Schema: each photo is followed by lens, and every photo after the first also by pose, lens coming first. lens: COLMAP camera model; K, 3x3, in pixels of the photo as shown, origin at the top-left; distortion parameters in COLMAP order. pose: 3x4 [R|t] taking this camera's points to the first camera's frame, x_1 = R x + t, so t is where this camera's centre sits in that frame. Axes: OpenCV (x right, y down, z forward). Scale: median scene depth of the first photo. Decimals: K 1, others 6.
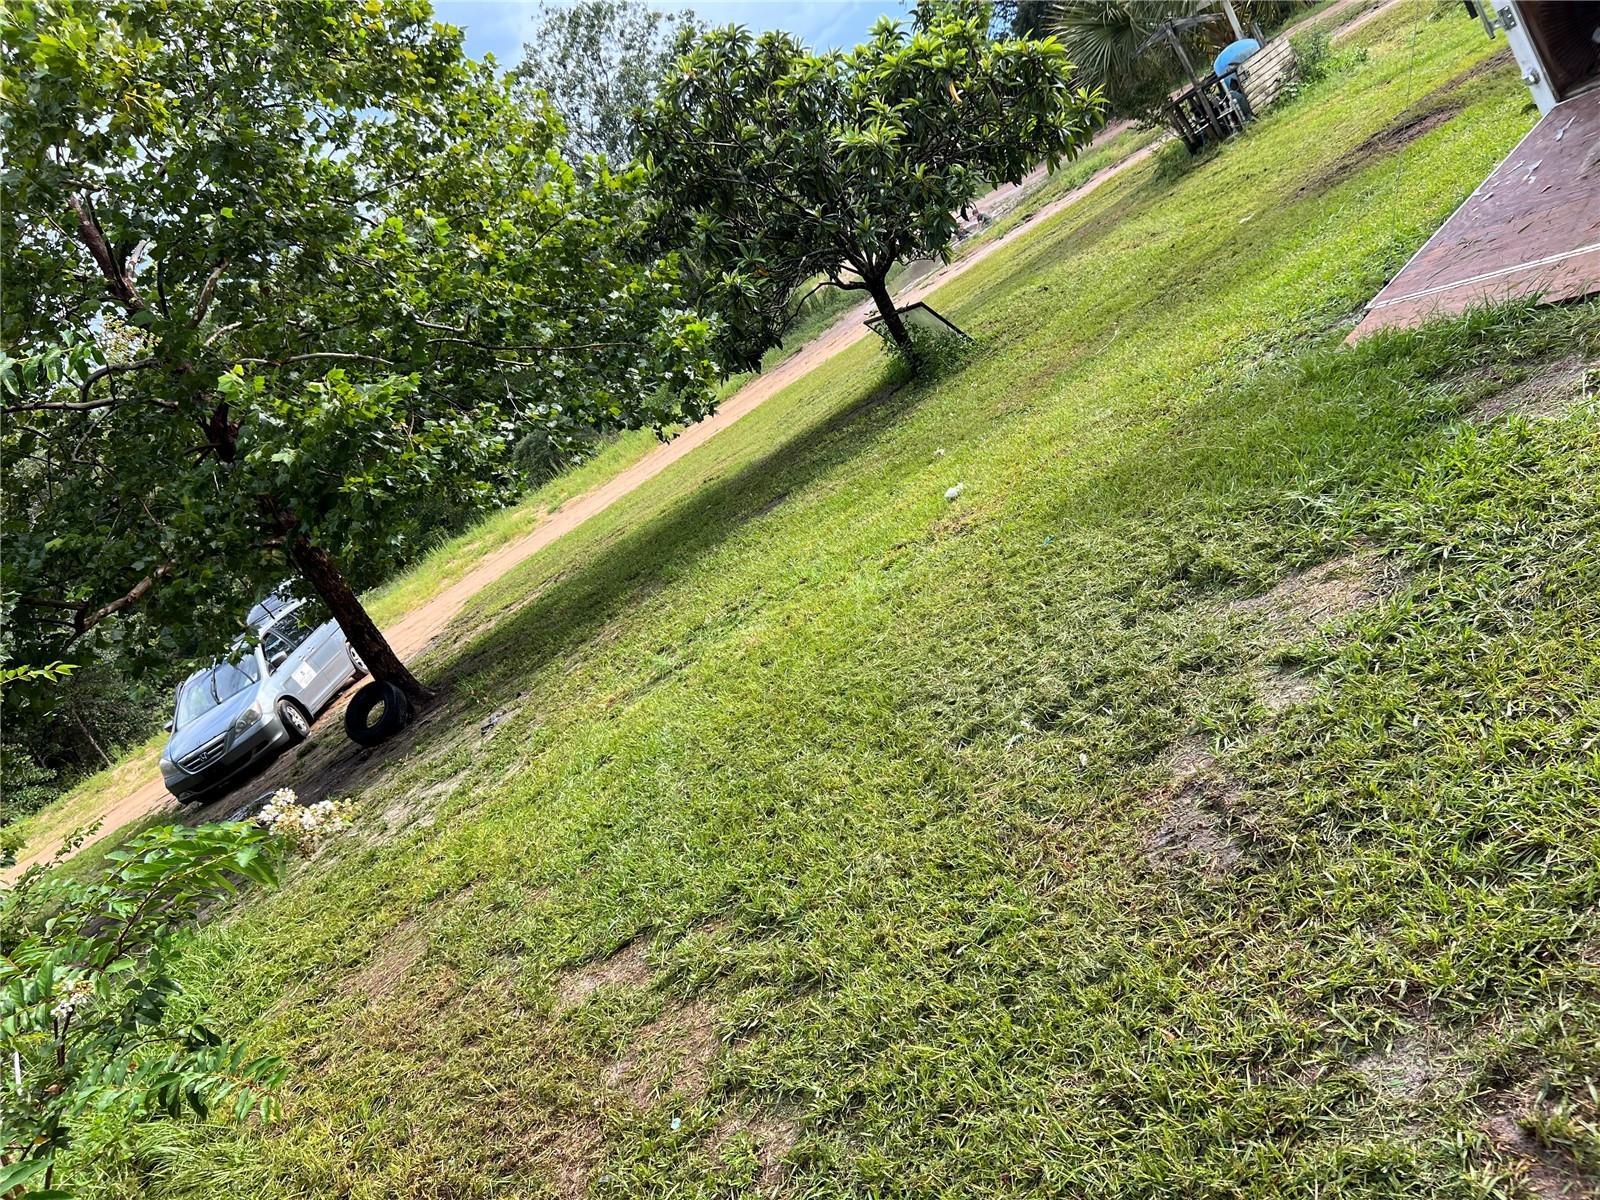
lens RADIAL K [[1178.9, 0, 805.1], [0, 1178.9, 602.0], [0, 0, 1]] dist [0.072831, -0.098804]
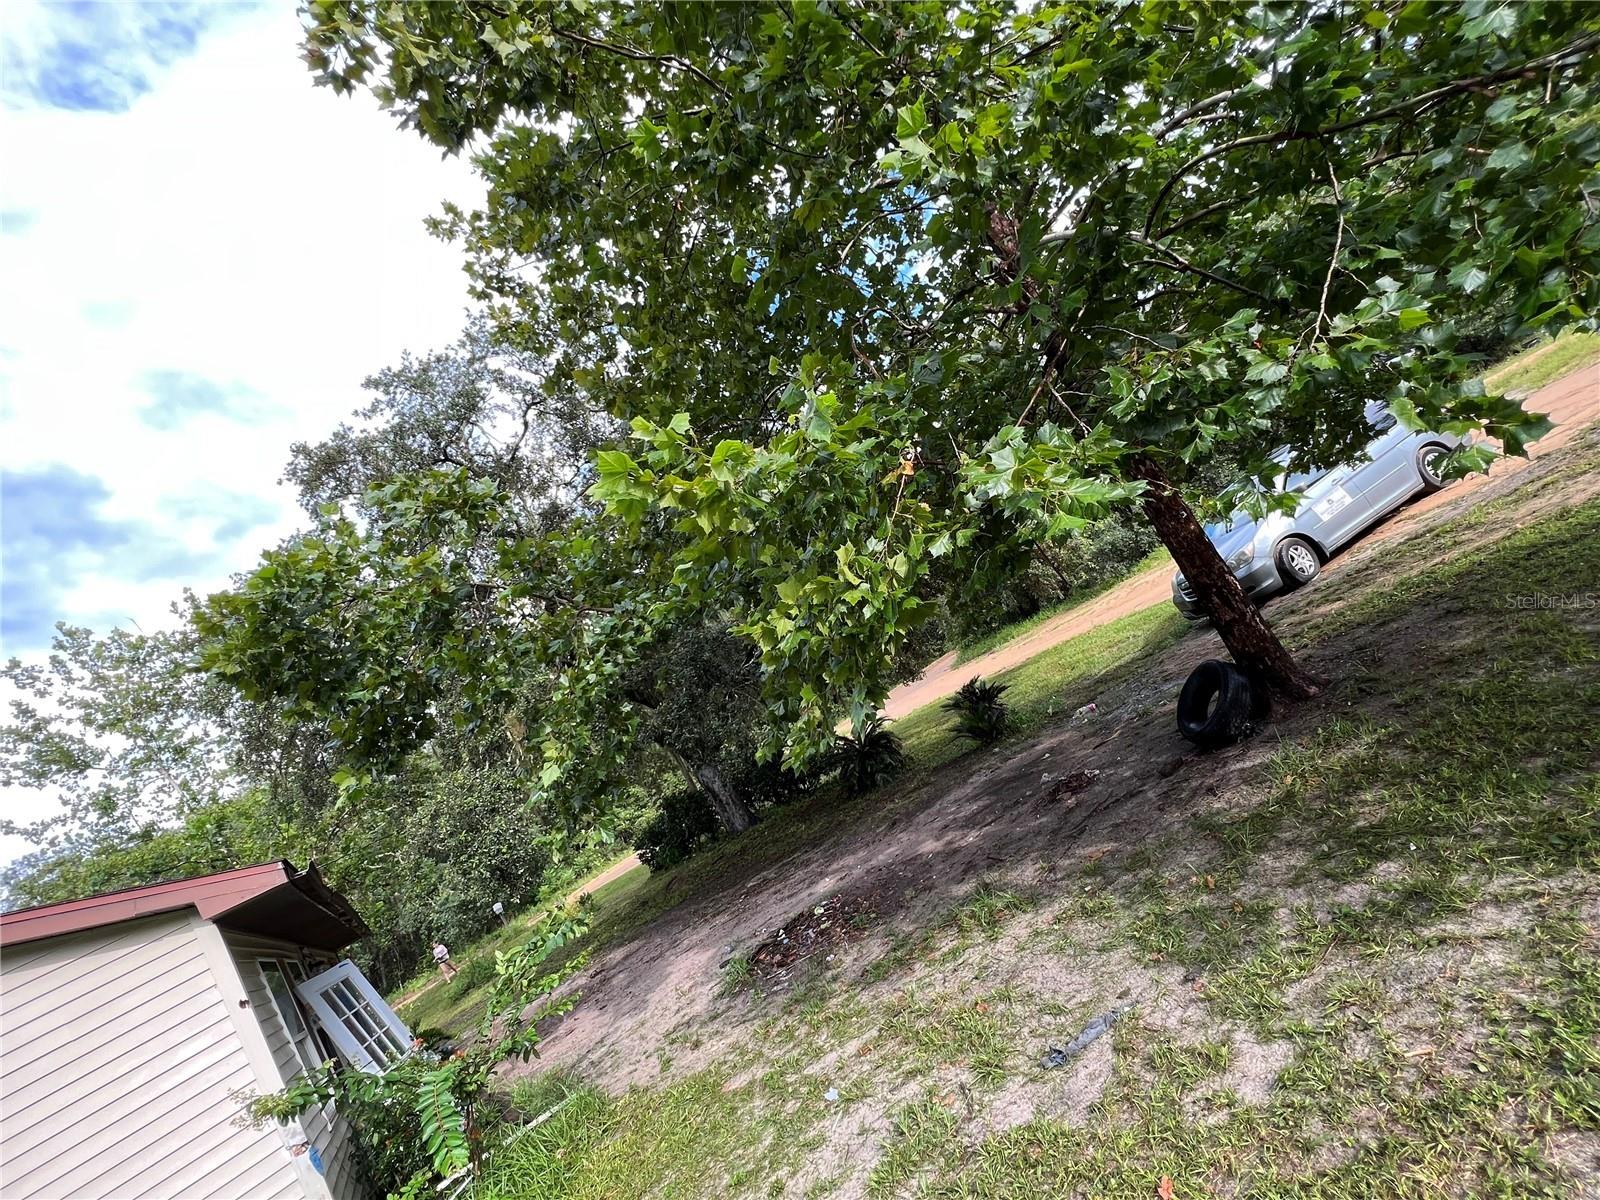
lens RADIAL K [[723.9, 0, 804.6], [0, 723.9, 593.7], [0, 0, 1]] dist [-0.000188, -0.000024]
pose [[0.340955, 0.250734, -0.906026, -0.039584], [0.135877, 0.940511, 0.311411, -0.110106], [0.930208, -0.229285, 0.286603, 0.479180]]
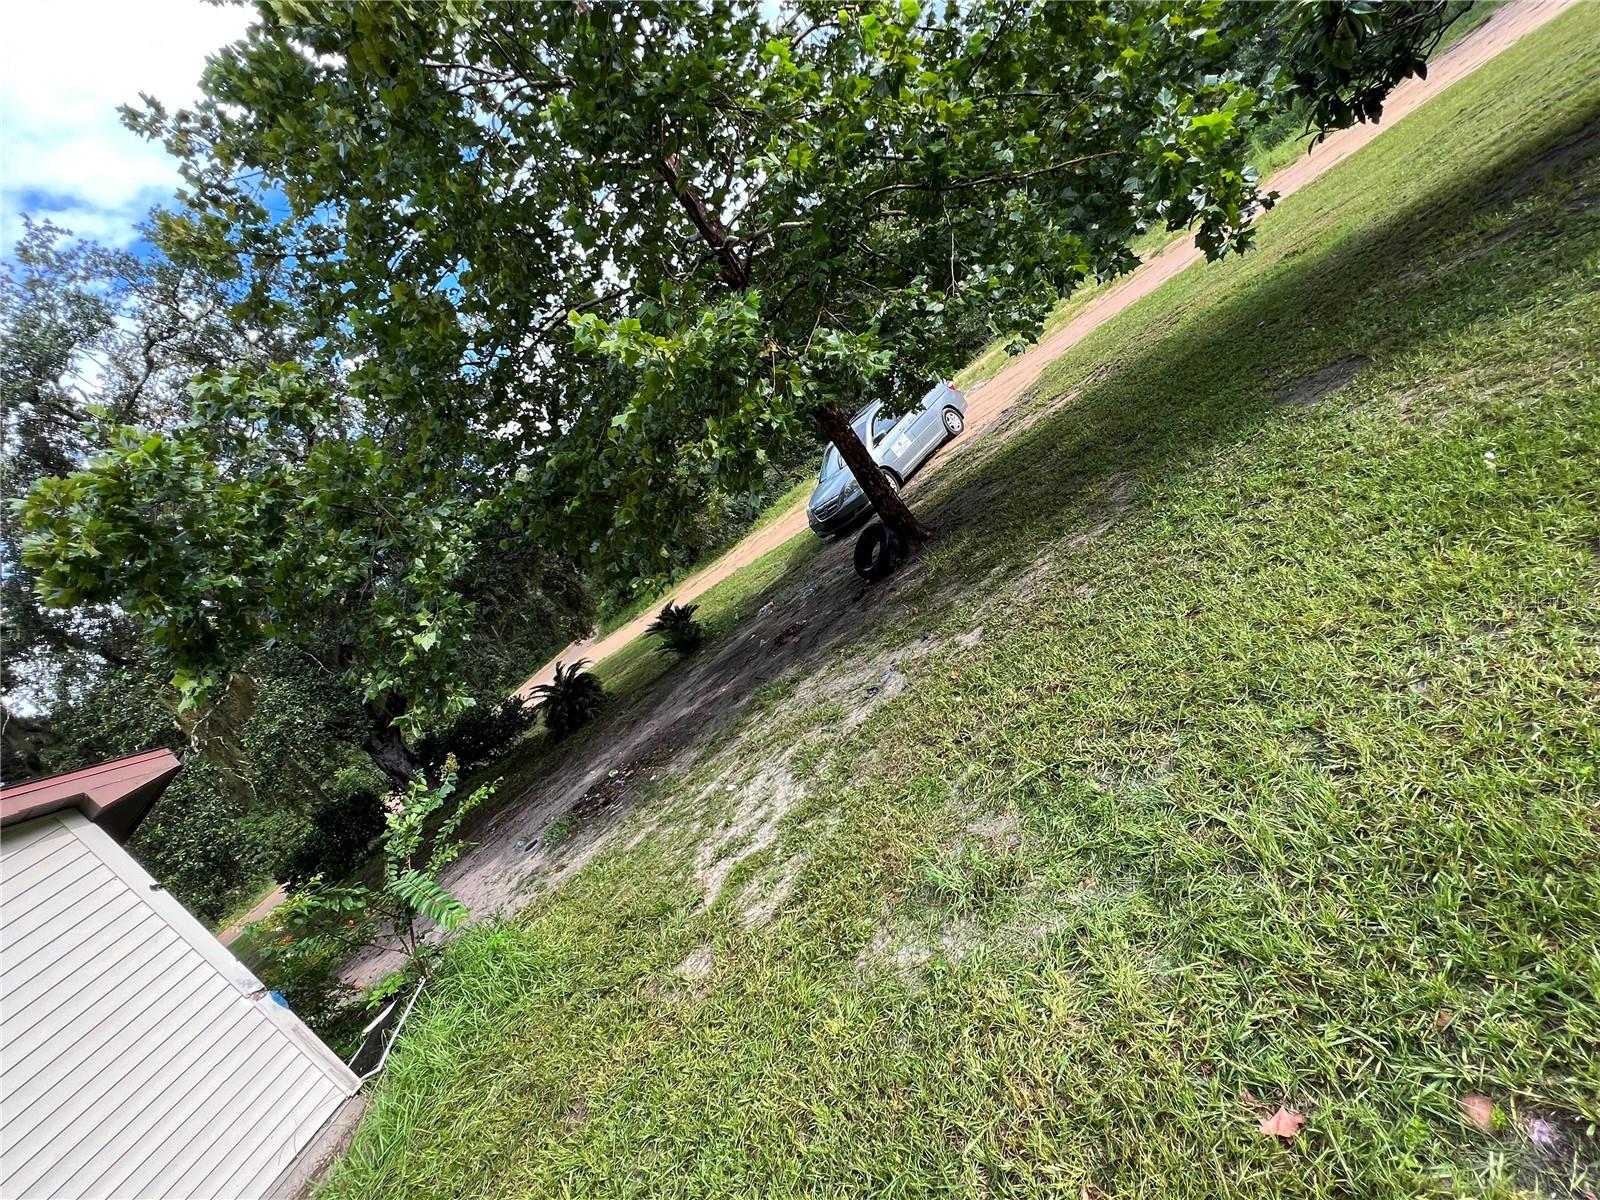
lens RADIAL K [[723.9, 0, 804.6], [0, 723.9, 593.7], [0, 0, 1]] dist [-0.000188, -0.000024]
pose [[0.778877, 0.190703, -0.597481, 0.006479], [0.058974, 0.926161, 0.372489, -0.098080], [0.624398, -0.325359, 0.710119, 0.332785]]
